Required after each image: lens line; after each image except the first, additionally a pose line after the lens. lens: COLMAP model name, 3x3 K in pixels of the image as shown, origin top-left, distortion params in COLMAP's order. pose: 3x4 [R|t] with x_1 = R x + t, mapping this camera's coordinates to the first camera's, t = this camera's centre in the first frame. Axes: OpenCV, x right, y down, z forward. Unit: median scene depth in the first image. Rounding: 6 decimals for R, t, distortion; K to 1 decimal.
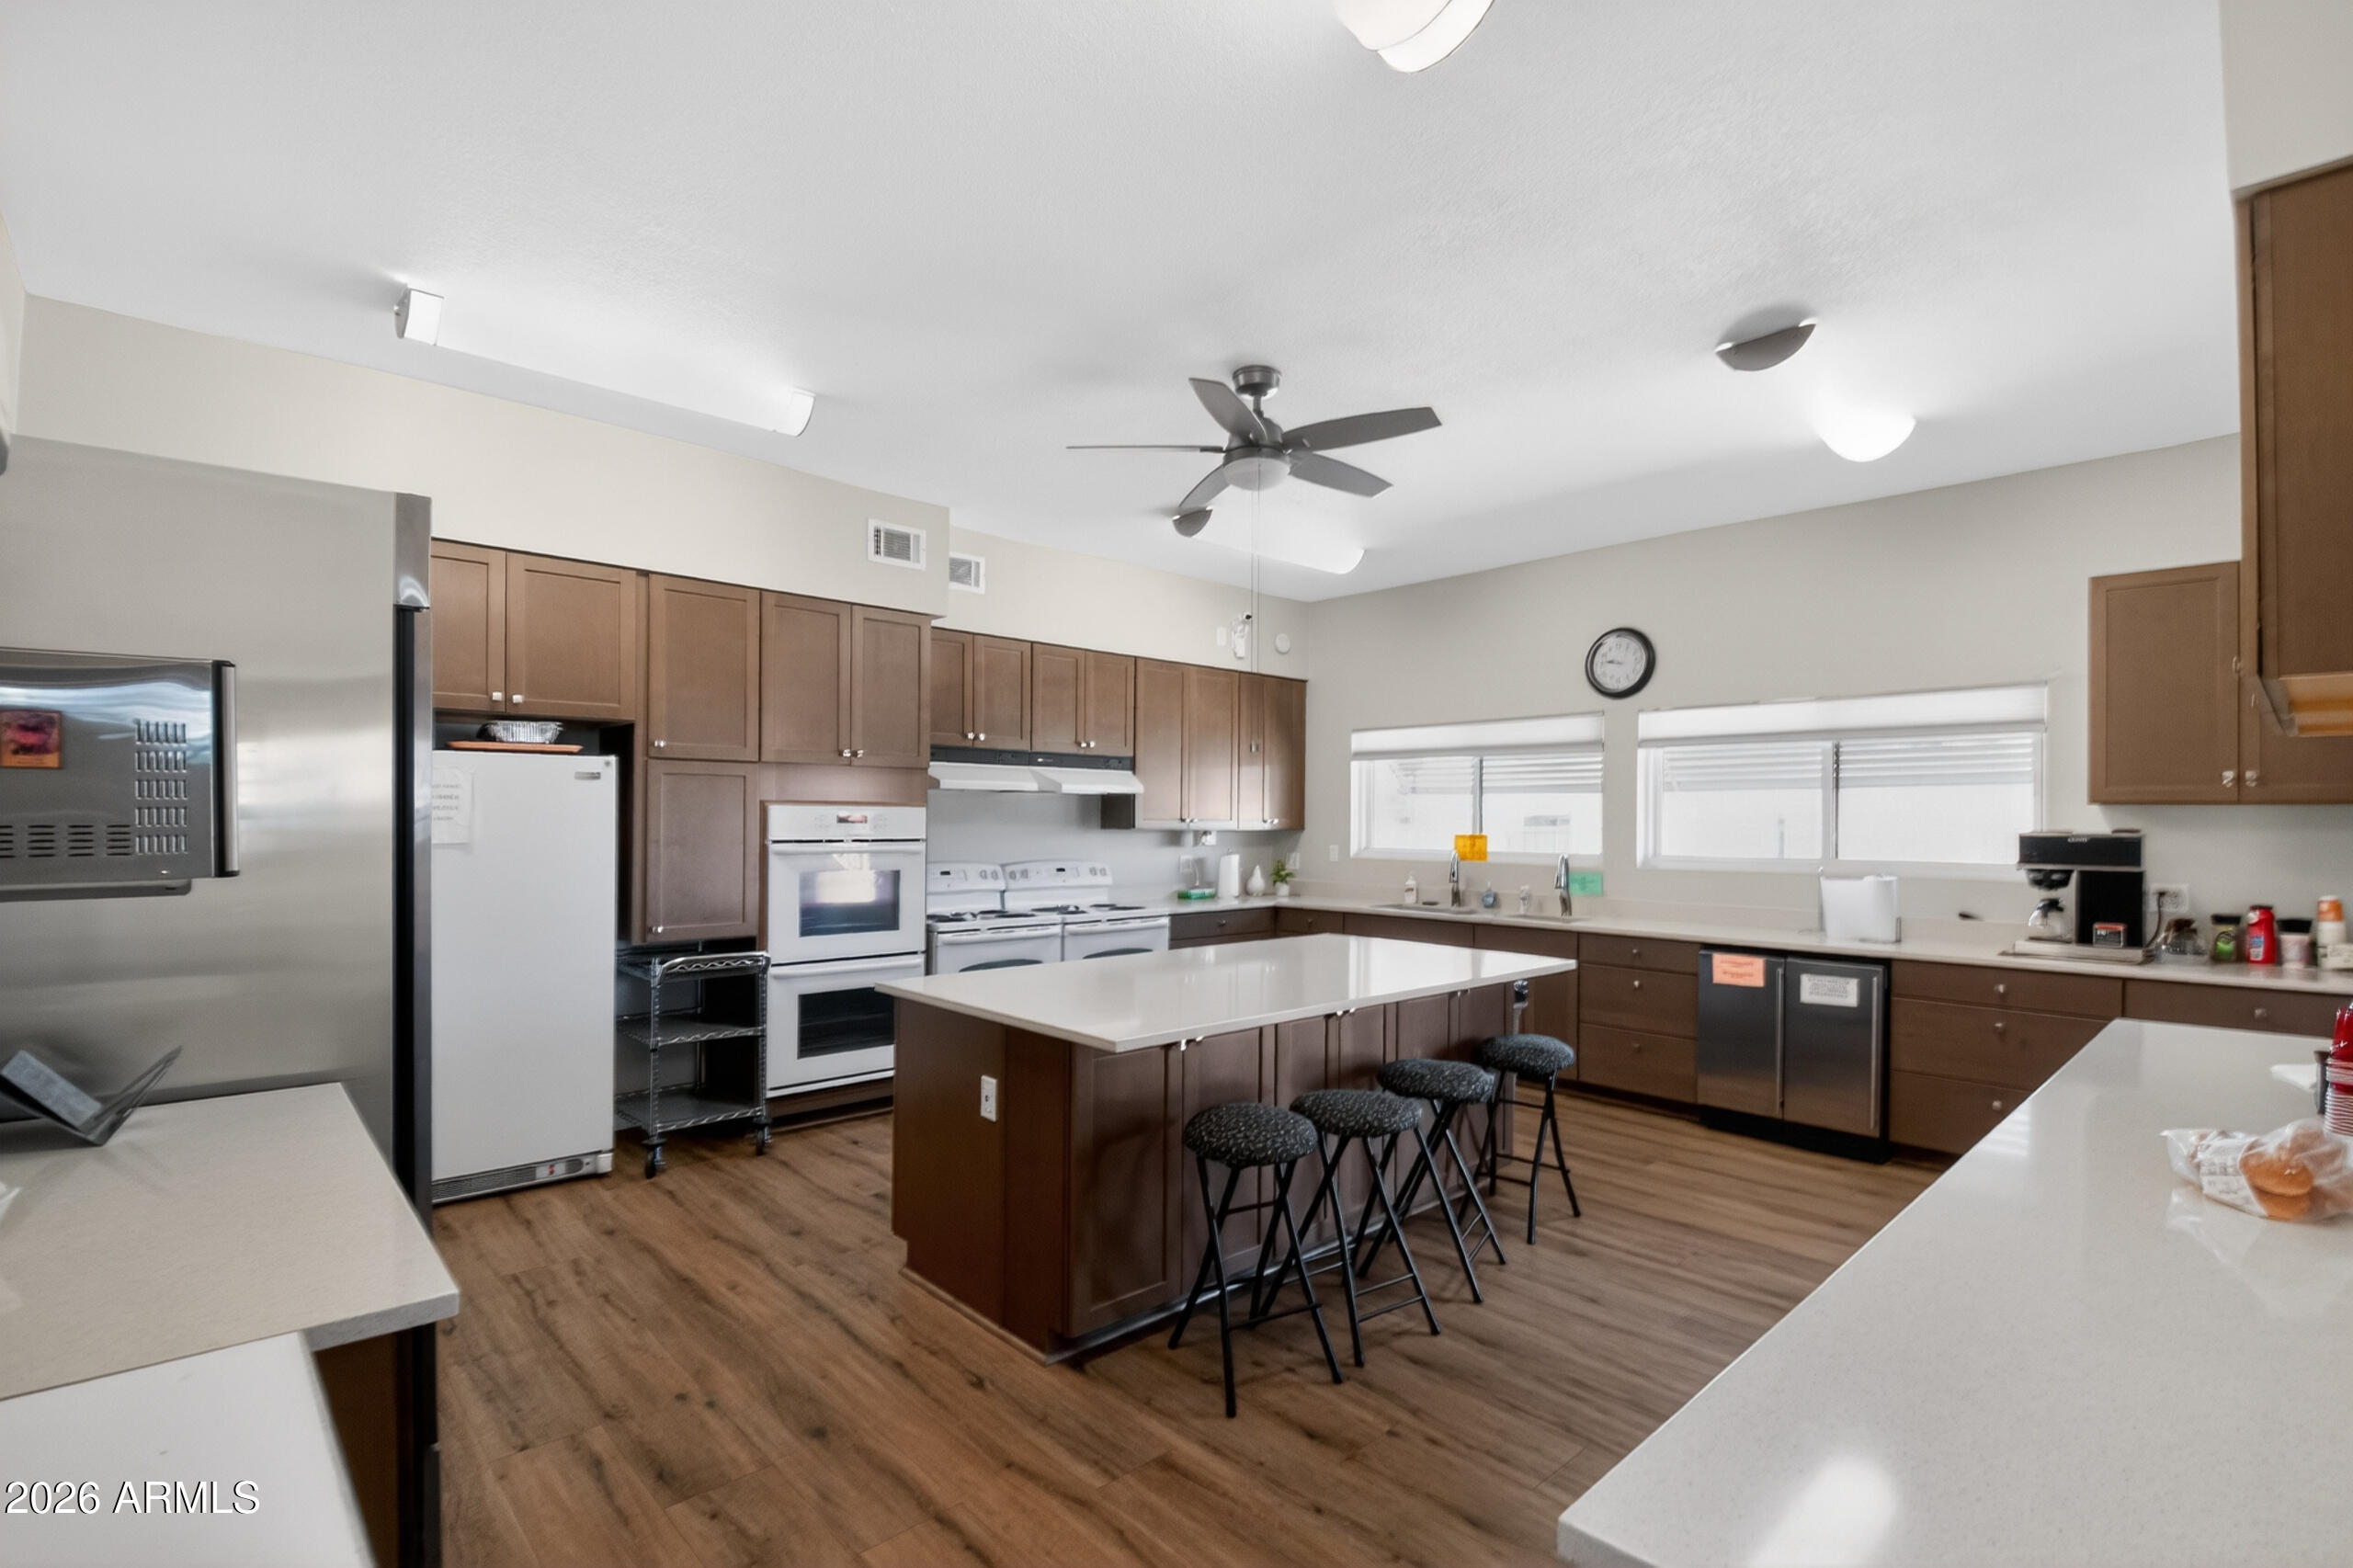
lens RADIAL K [[1086.1, 0, 1177.2], [0, 1086.1, 822.8], [0, 0, 1]] dist [0.001592, 0.000134]
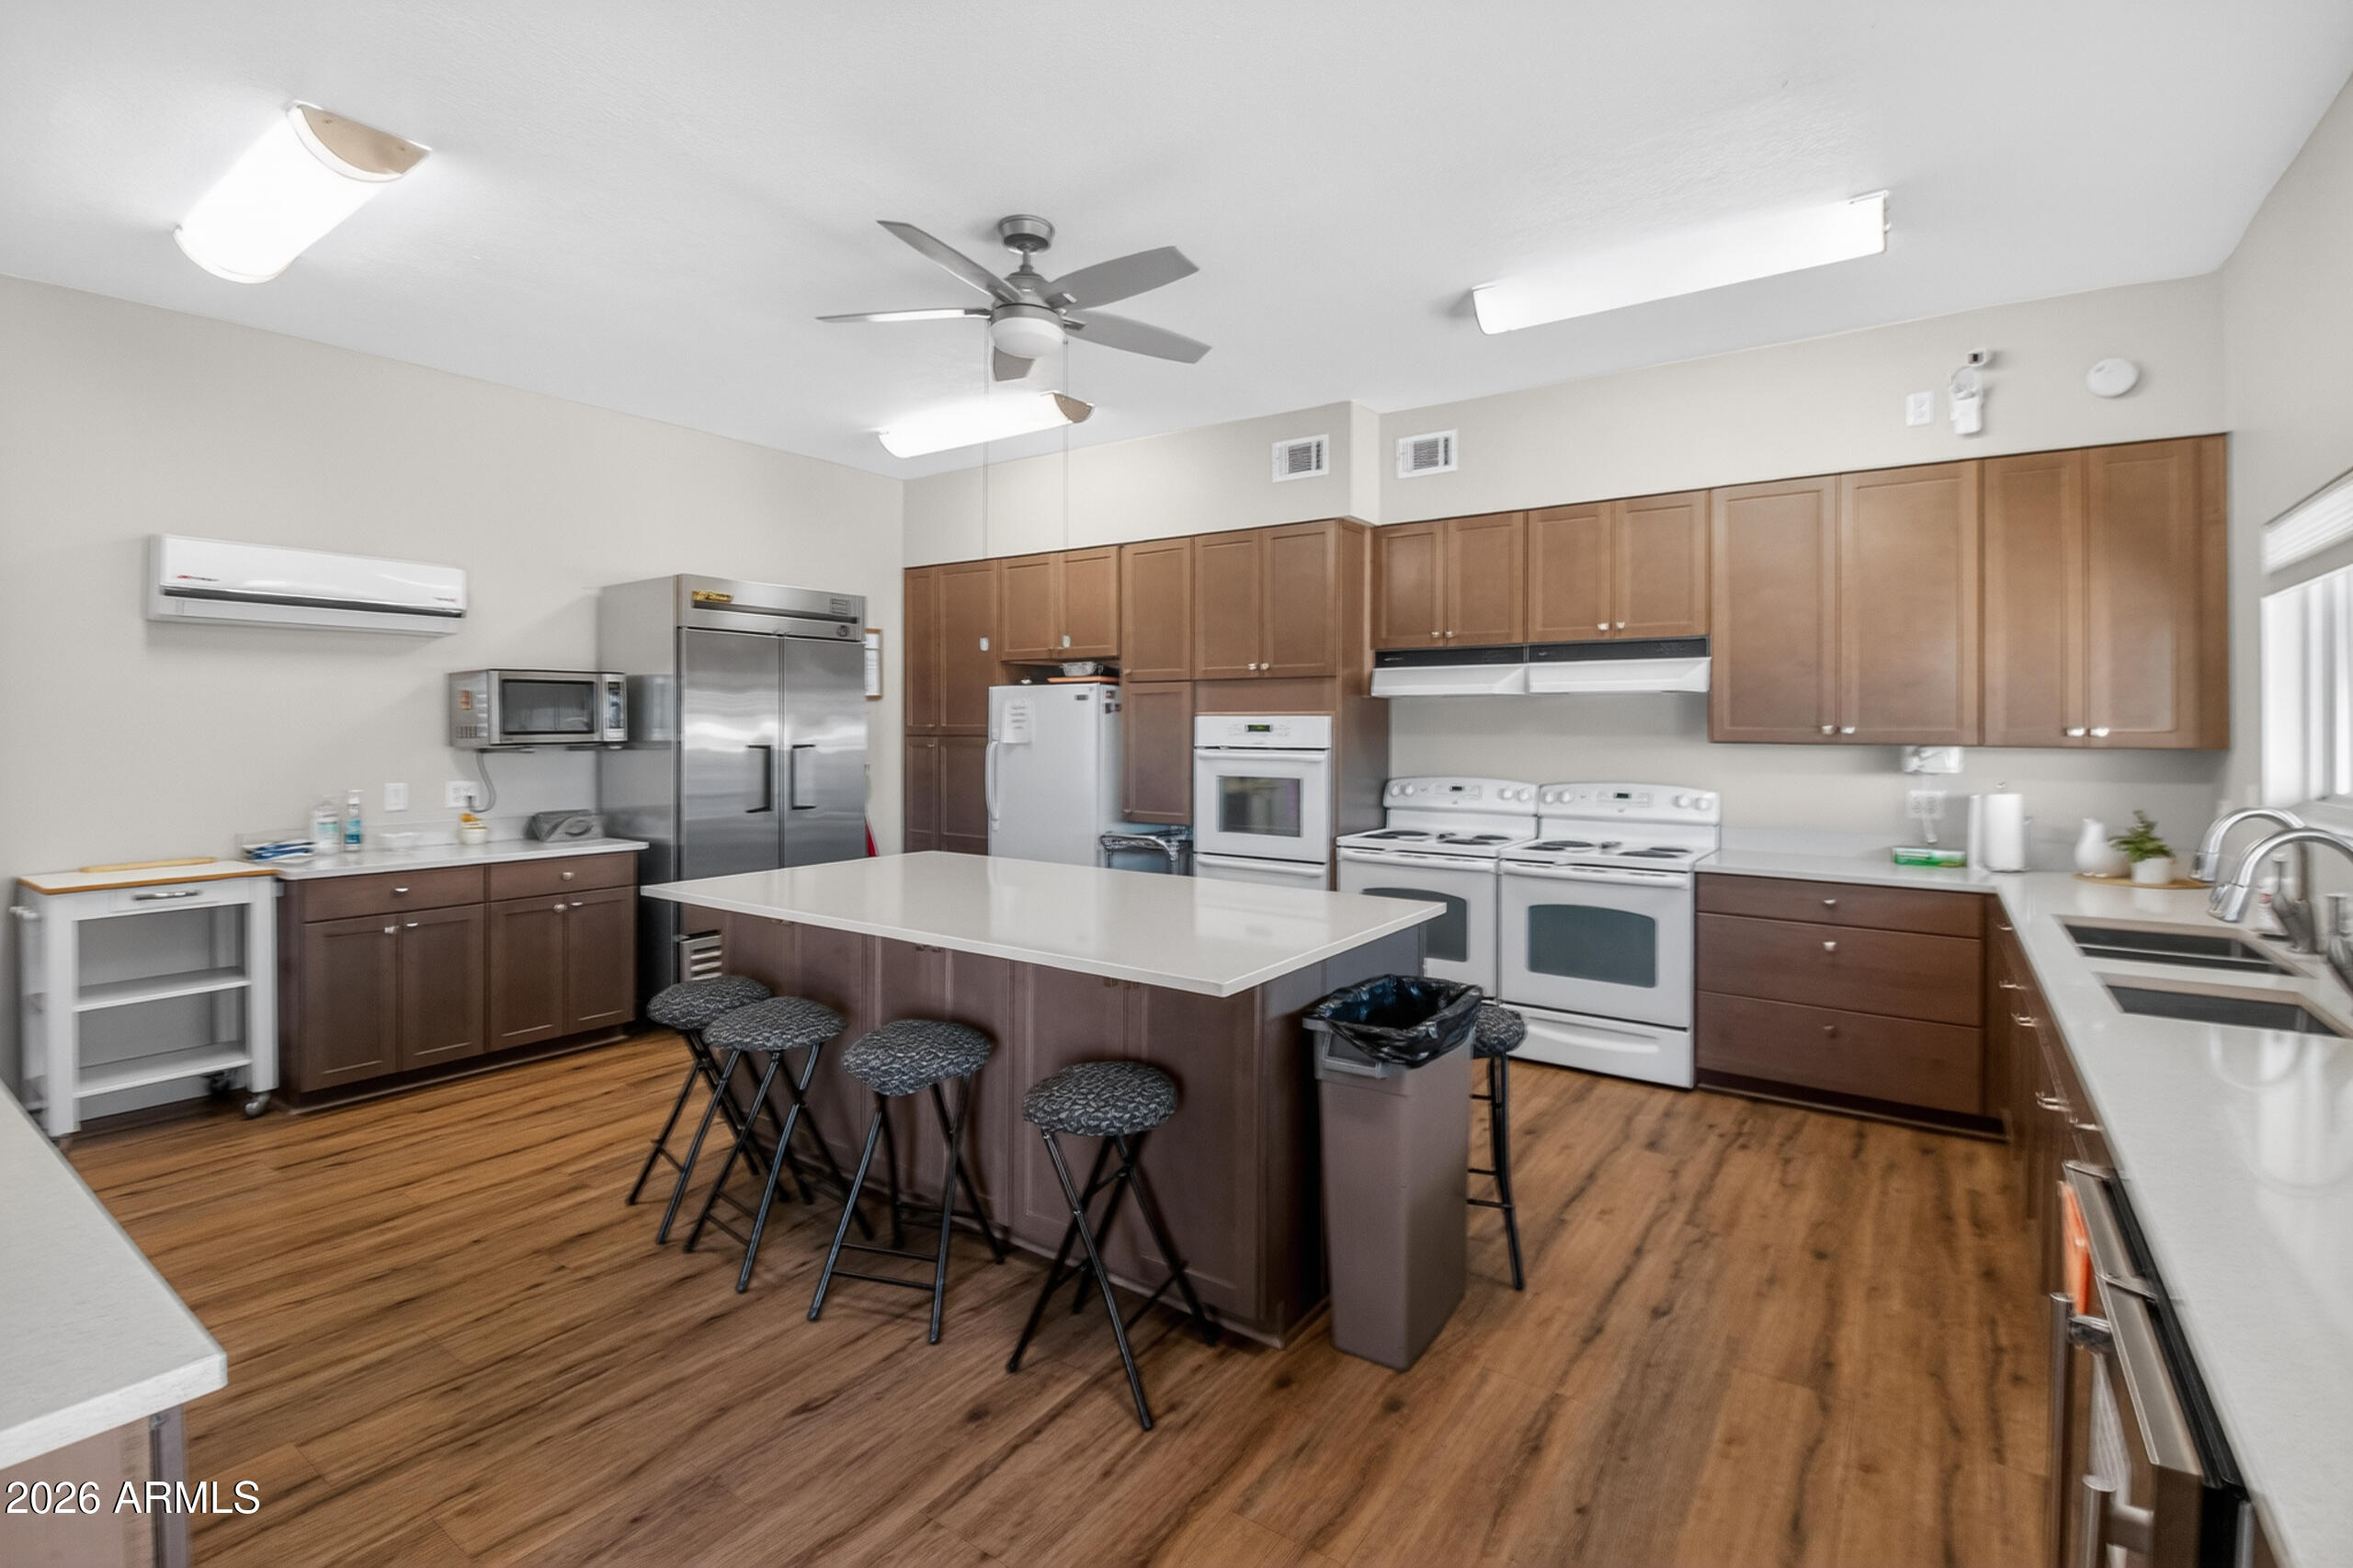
lens RADIAL K [[1072.8, 0, 1177.5], [0, 1072.8, 724.5], [0, 0, 1]] dist [0.000450, -0.000455]
pose [[0.206083, -0.005289, -0.978520, 0.755602], [-0.003516, 0.999975, -0.006145, -0.000261], [0.978528, 0.004707, 0.206059, 0.738716]]
